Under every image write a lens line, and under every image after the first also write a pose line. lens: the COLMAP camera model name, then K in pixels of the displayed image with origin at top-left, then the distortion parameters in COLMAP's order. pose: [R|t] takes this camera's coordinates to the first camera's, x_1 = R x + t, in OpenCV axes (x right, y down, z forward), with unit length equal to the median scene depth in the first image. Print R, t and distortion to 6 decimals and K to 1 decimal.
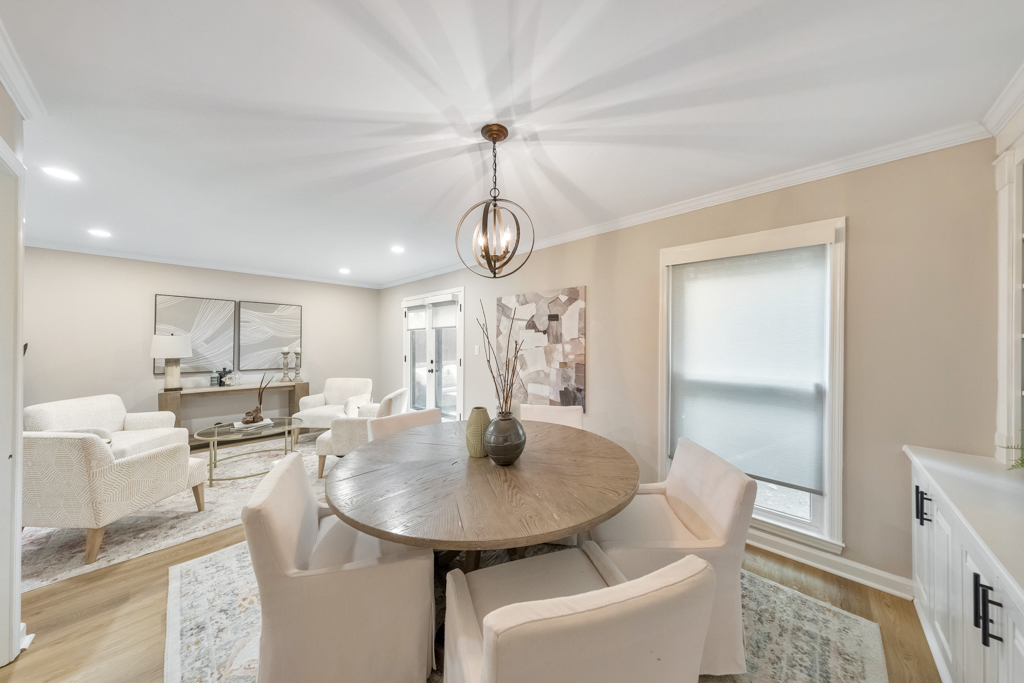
lens RADIAL K [[324.8, 0, 517.3], [0, 324.8, 340.9], [0, 0, 1]] dist [0.004847, -0.000465]
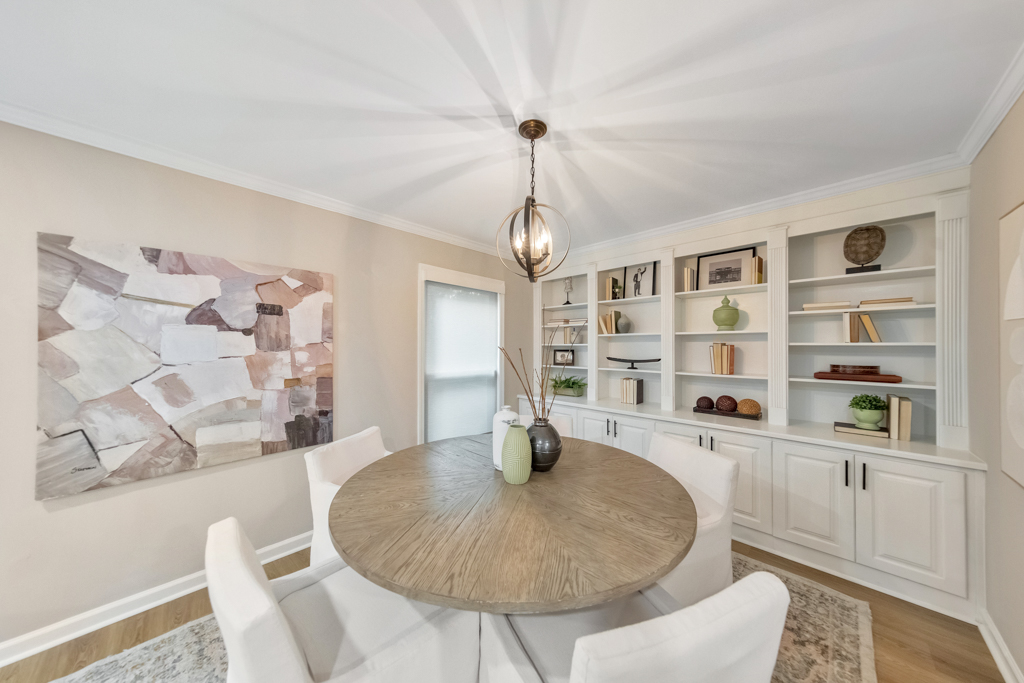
lens RADIAL K [[324.8, 0, 516.9], [0, 324.8, 344.6], [0, 0, 1]] dist [0.004847, -0.000465]
pose [[0.014714, 0.002114, 0.999890, -0.439982], [-0.004224, 0.999989, -0.002052, -0.004198], [-0.999883, -0.004193, 0.014722, 0.444871]]
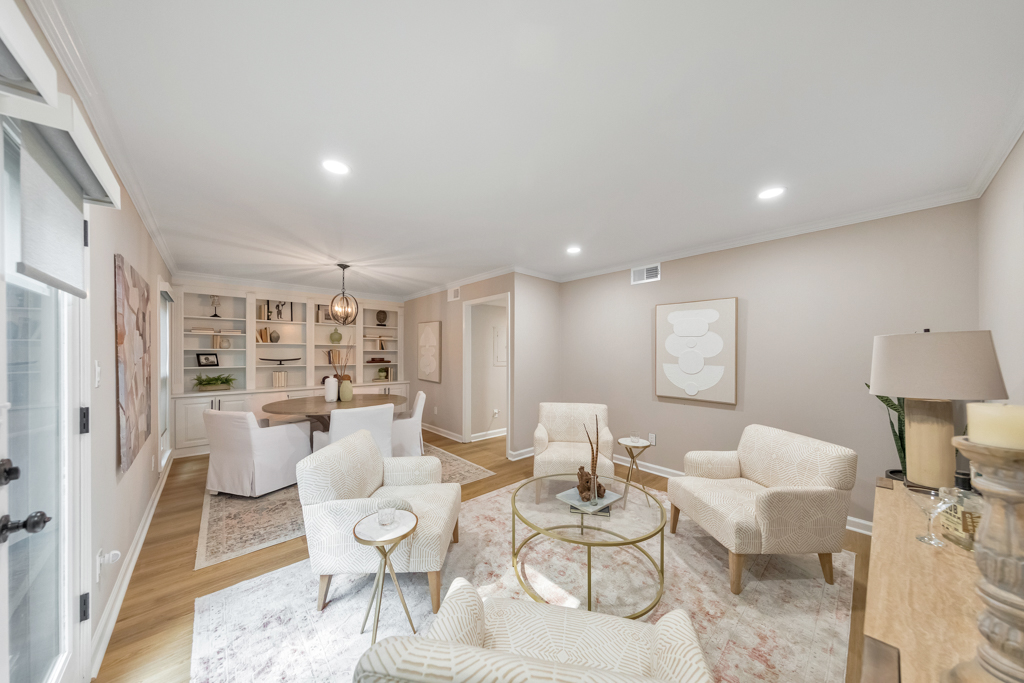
lens RADIAL K [[324.8, 0, 510.1], [0, 324.8, 351.9], [0, 0, 1]] dist [0.004847, -0.000465]
pose [[-0.996401, -0.003297, 0.084702, -0.657248], [-0.003865, 0.999971, -0.006532, 0.006528], [-0.084678, -0.006836, -0.996385, 1.427400]]
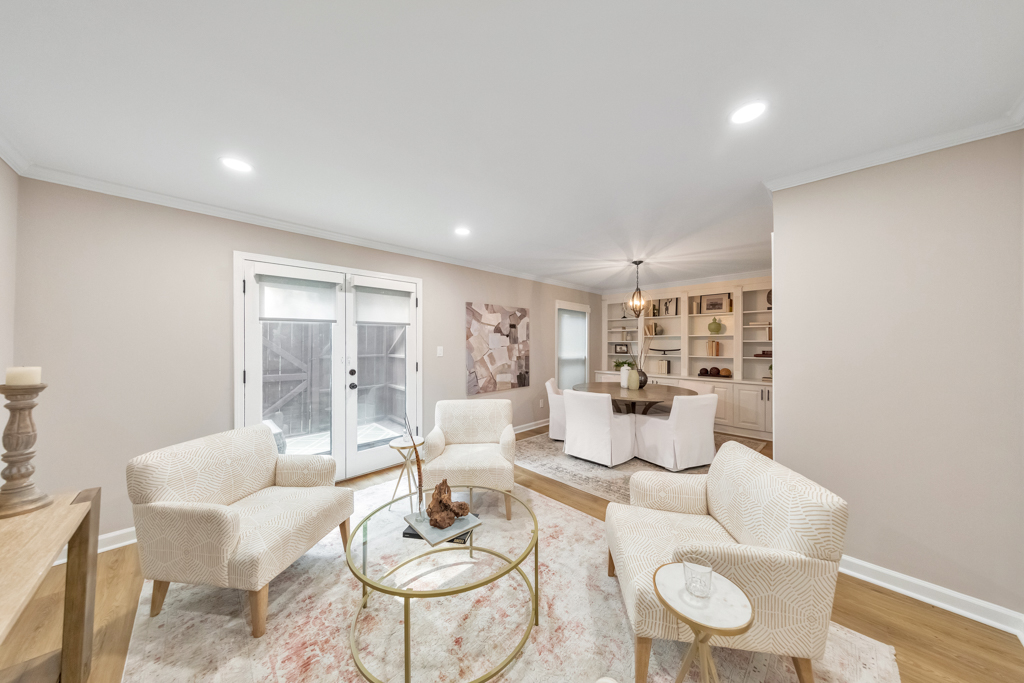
lens RADIAL K [[324.8, 0, 515.5], [0, 324.8, 341.8], [0, 0, 1]] dist [0.004847, -0.000465]
pose [[0.035246, 0.002998, 0.999374, -1.157520], [-0.005207, 0.999982, -0.002816, 0.002022], [-0.999365, -0.005105, 0.035261, 0.809180]]
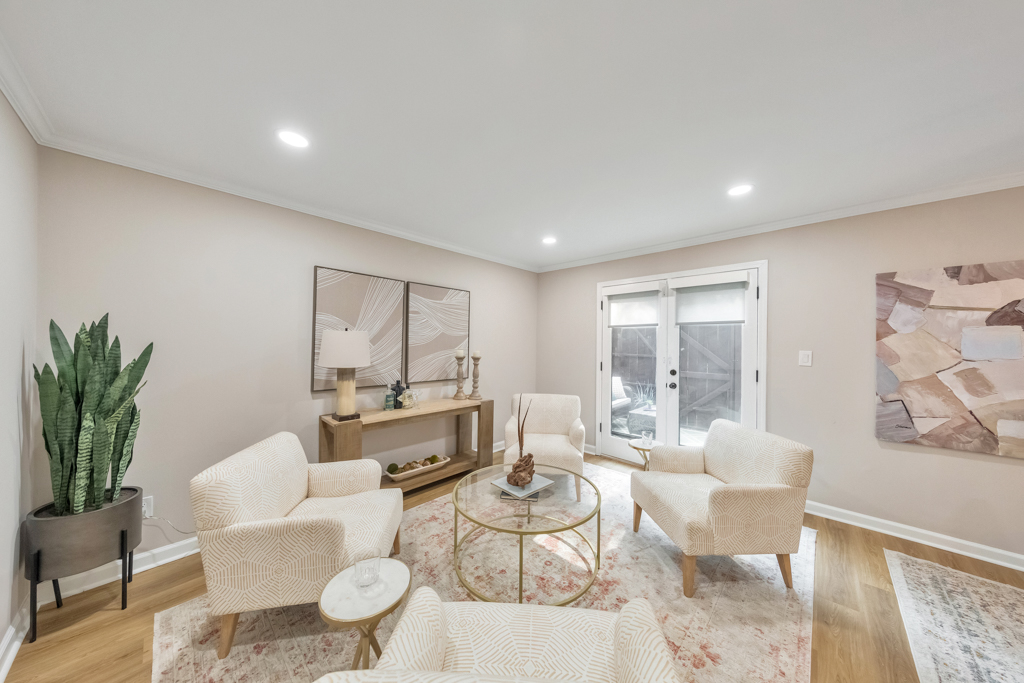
lens RADIAL K [[324.8, 0, 516.1], [0, 324.8, 342.2], [0, 0, 1]] dist [0.004847, -0.000465]
pose [[0.999959, 0.008560, -0.003072, -0.751561], [-0.008543, 0.999949, 0.005389, -0.001520], [0.003117, -0.005362, 0.999981, 0.385530]]
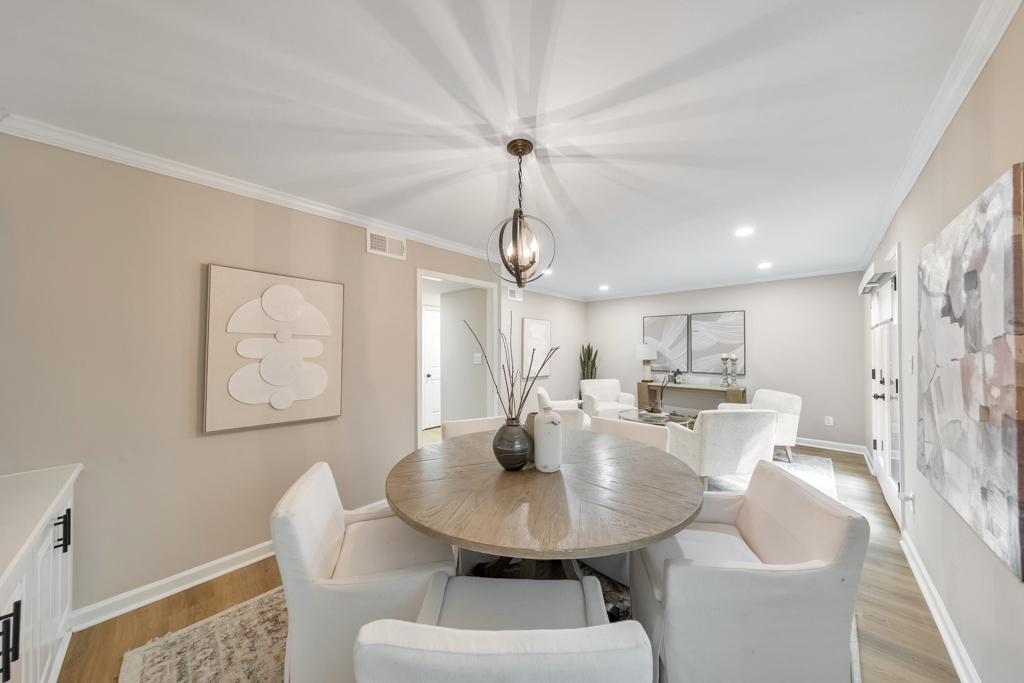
lens RADIAL K [[324.8, 0, 513.6], [0, 324.8, 346.3], [0, 0, 1]] dist [0.004847, -0.000465]
pose [[-0.001657, -0.008789, -0.999960, 0.413418], [0.009654, 0.999915, -0.008805, -0.000242], [0.999952, -0.009668, -0.001572, 0.421053]]
